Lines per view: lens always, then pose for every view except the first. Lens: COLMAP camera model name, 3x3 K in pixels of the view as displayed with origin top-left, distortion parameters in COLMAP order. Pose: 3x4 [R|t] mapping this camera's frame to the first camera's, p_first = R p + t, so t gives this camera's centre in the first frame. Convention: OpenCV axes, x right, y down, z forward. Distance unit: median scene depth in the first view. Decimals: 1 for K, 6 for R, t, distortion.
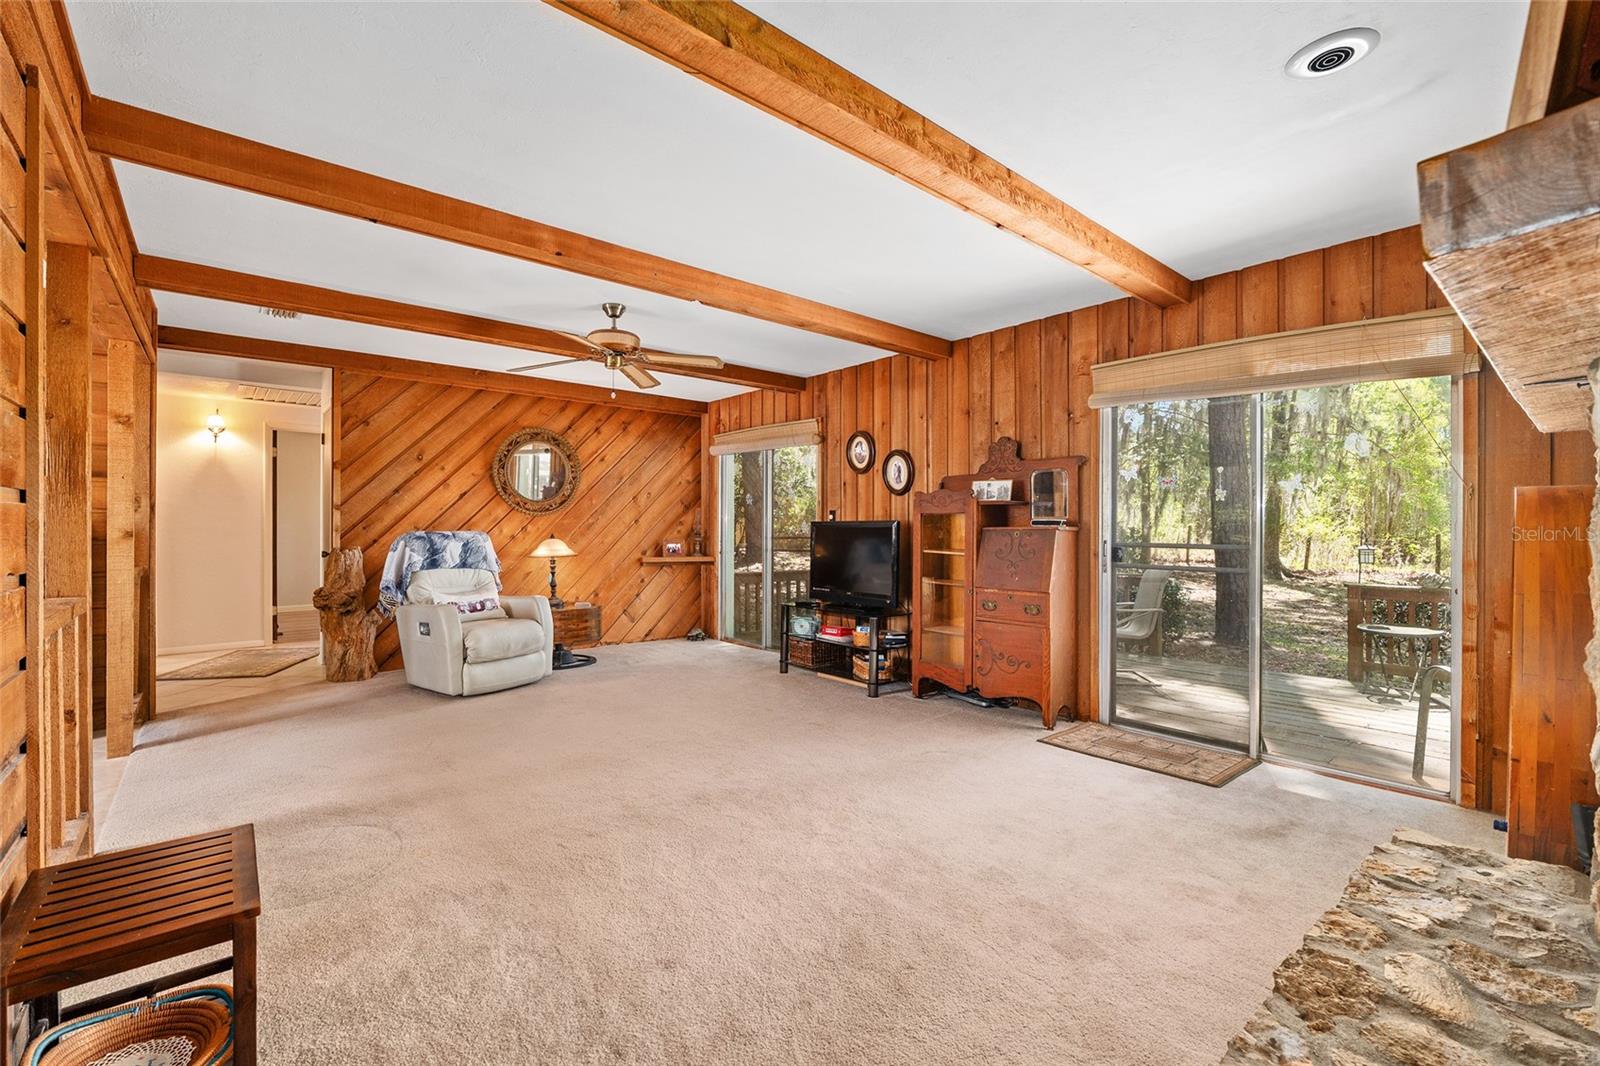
lens RADIAL K [[675.5, 0, 795.4], [0, 675.5, 527.0], [0, 0, 1]] dist [-0.014435, 0.001256]
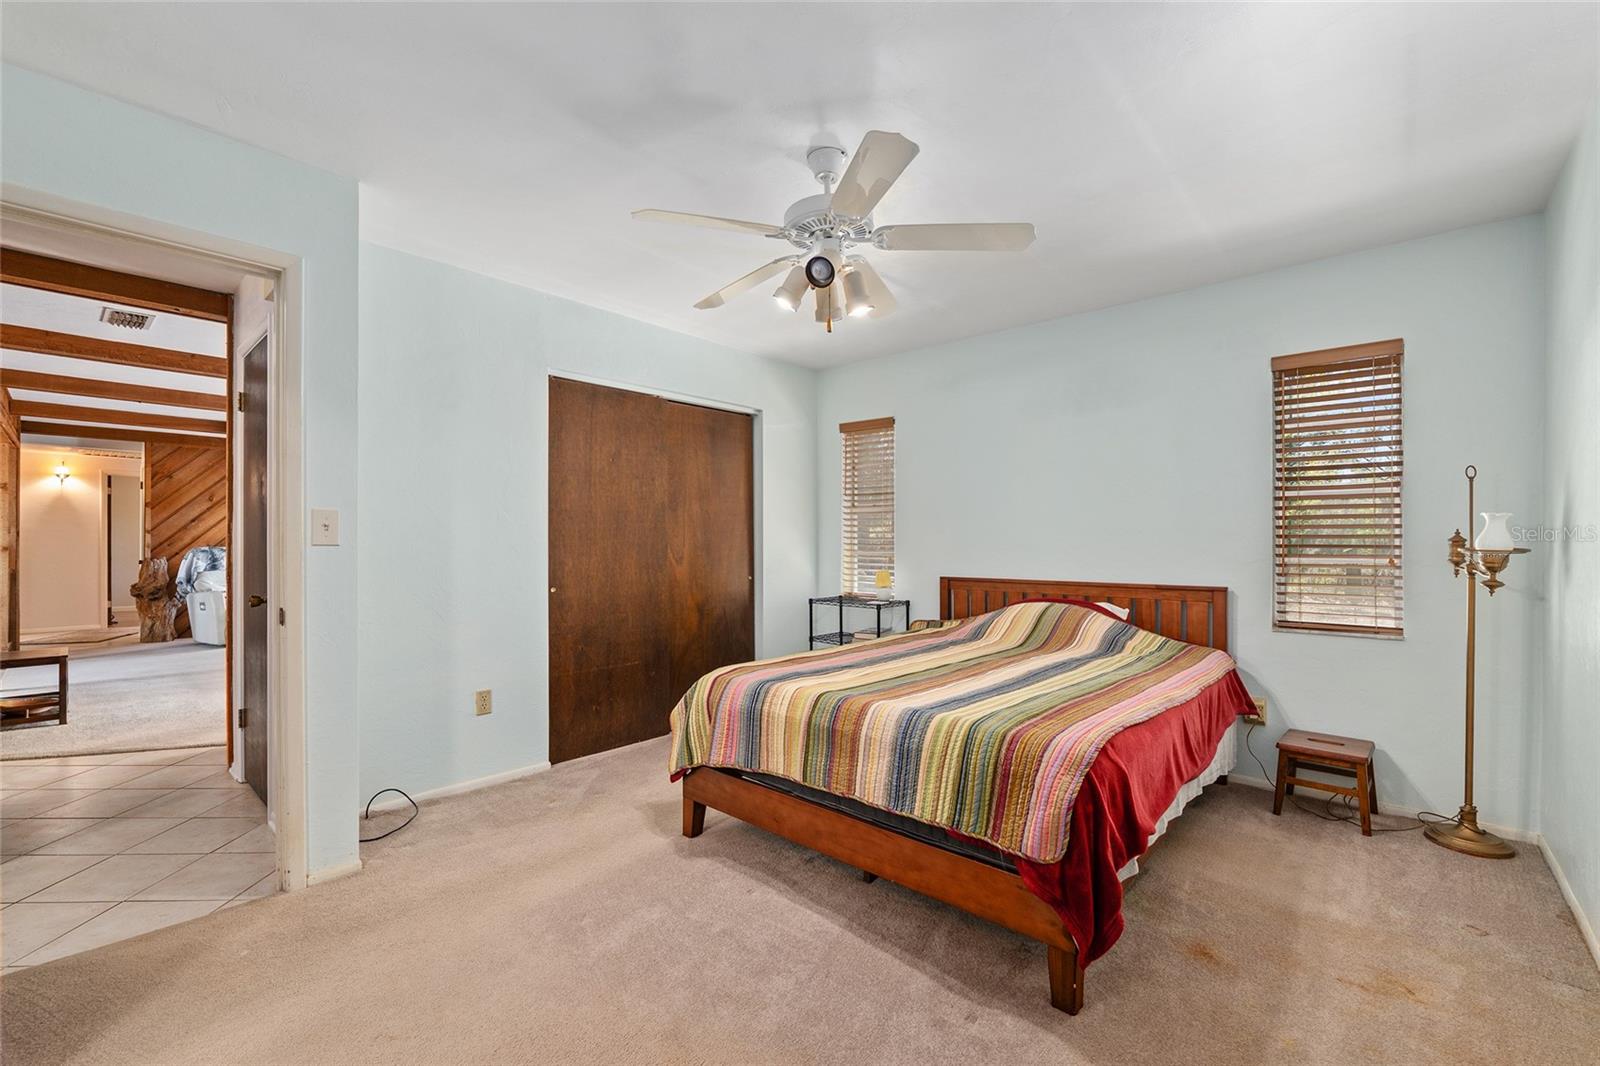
lens RADIAL K [[666.2, 0, 805.0], [0, 666.2, 542.6], [0, 0, 1]] dist [-0.006637, -0.002385]
pose [[0.992083, 0.001733, 0.125572, 0.629404], [-0.001502, 0.999997, -0.001930, -0.003475], [-0.125575, 0.001726, 0.992083, -0.703221]]
